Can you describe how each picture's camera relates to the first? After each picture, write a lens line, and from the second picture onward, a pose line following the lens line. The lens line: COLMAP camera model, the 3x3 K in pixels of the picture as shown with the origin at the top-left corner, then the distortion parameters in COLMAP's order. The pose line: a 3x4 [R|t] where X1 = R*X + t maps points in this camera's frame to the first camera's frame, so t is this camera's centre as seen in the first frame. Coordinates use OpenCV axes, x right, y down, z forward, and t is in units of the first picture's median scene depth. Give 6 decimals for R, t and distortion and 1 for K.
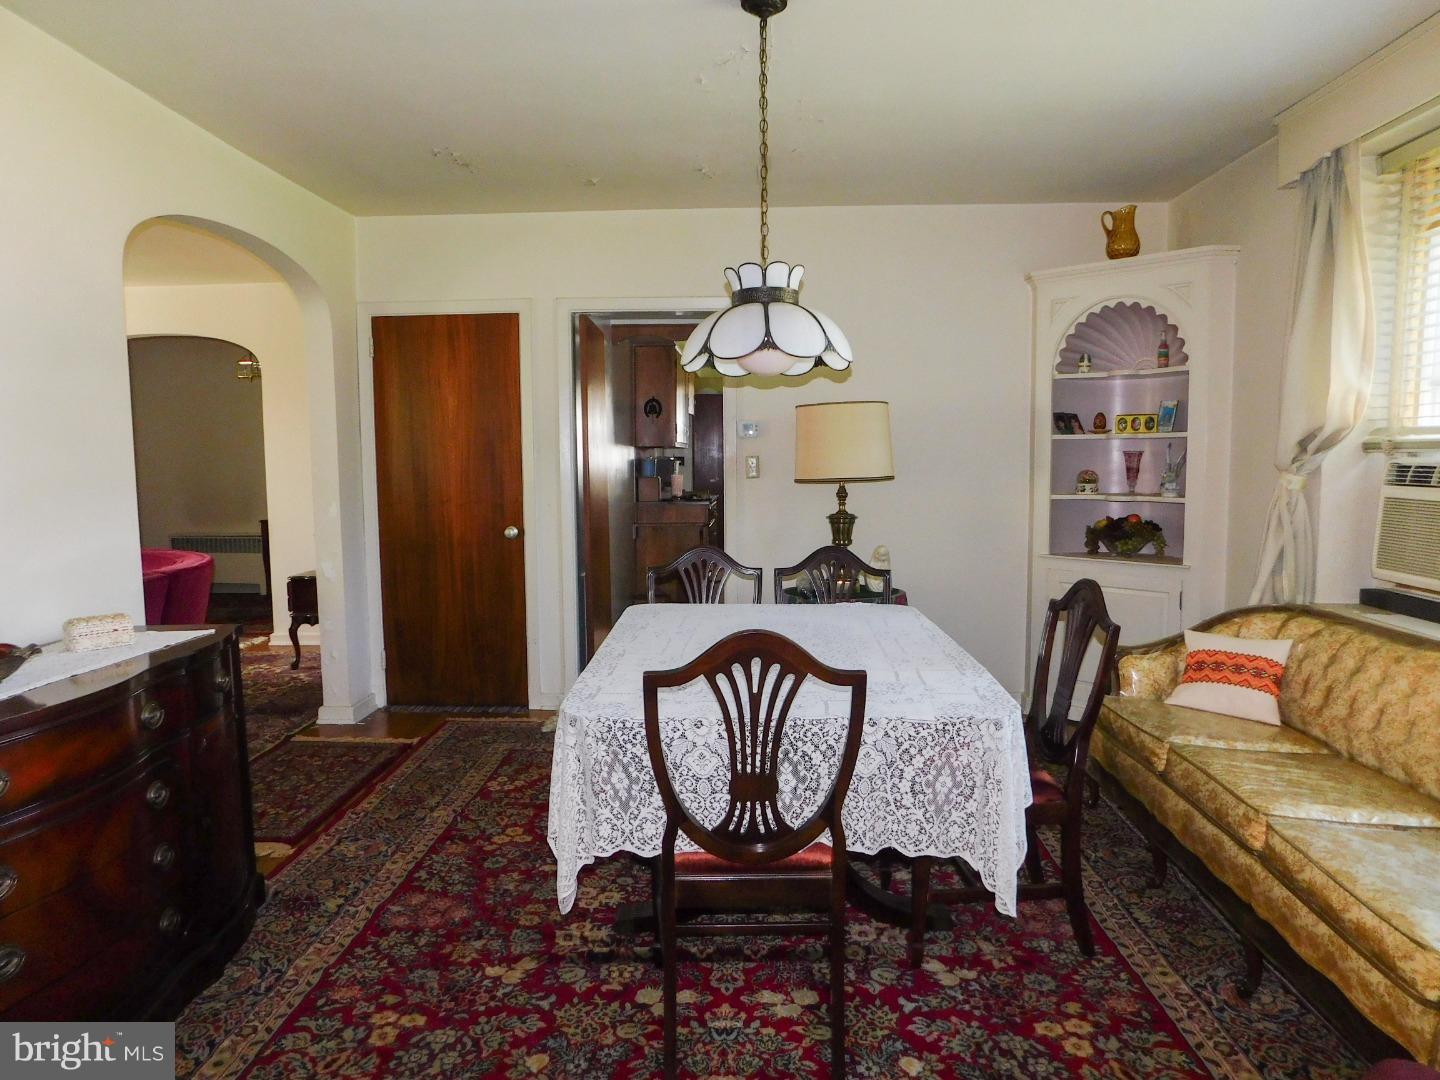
lens RADIAL K [[1001.3, 0, 726.3], [0, 1001.3, 528.4], [0, 0, 1]] dist [-0.054306, 0.059141]
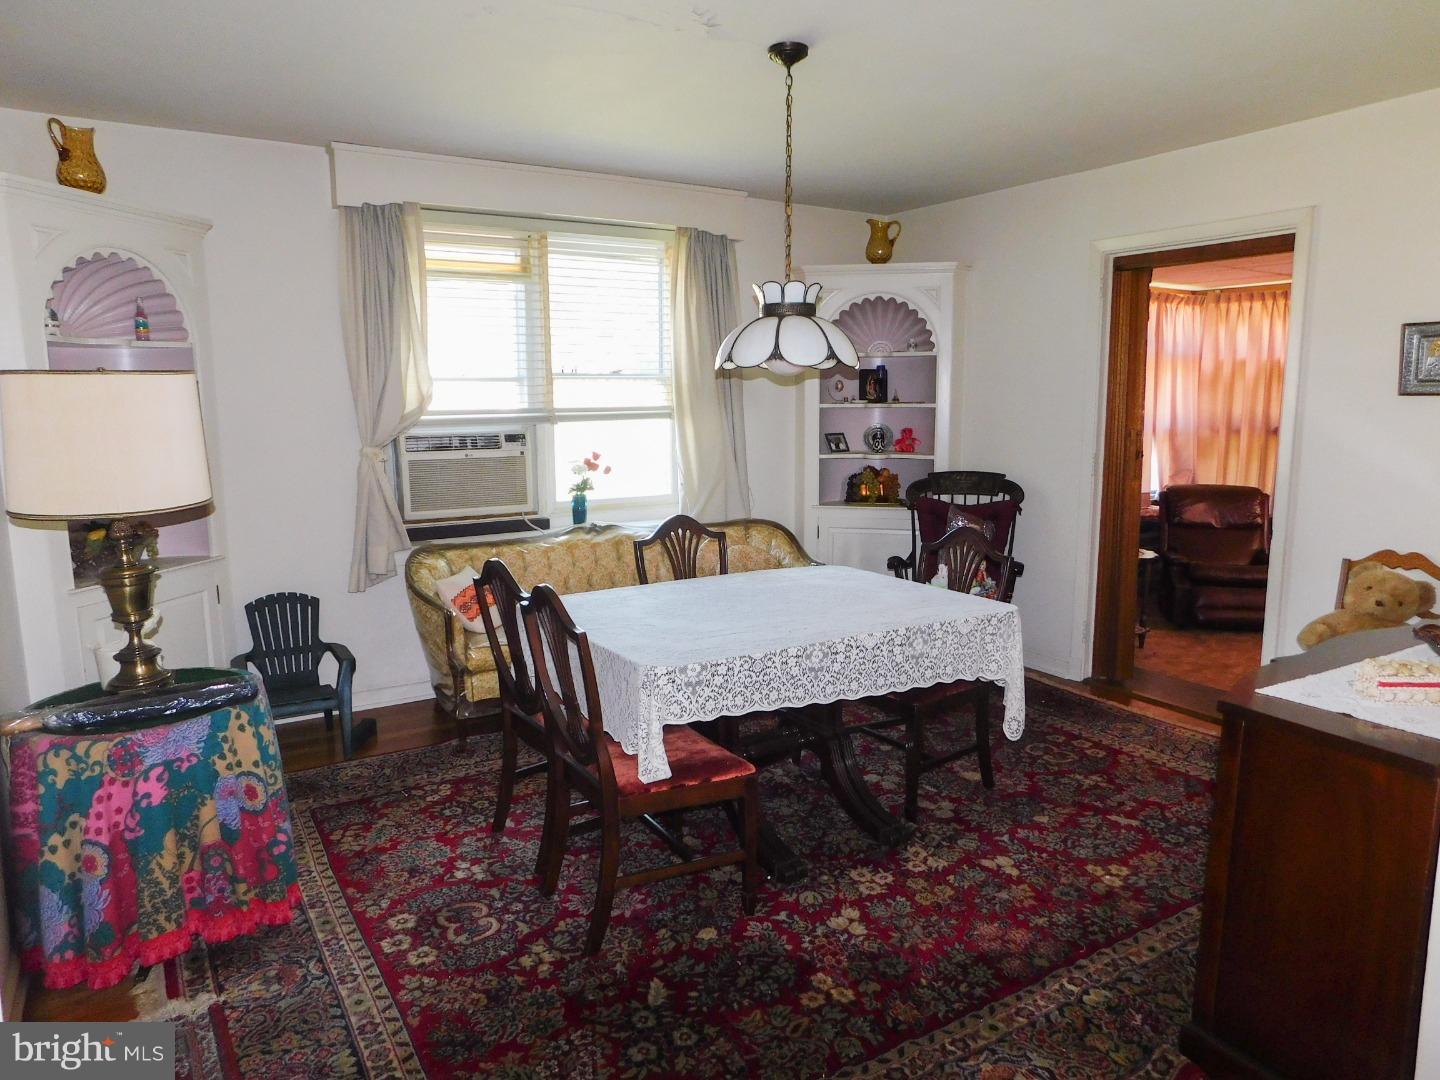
lens RADIAL K [[952.4, 0, 720.0], [0, 952.4, 540.0], [0, 0, 1]] dist [-0.012853, -0.002088]
pose [[-0.560246, -0.115027, 0.820301, -0.937729], [0.085161, 0.977065, 0.195172, -0.211747], [-0.823937, 0.179202, -0.537601, 1.835672]]
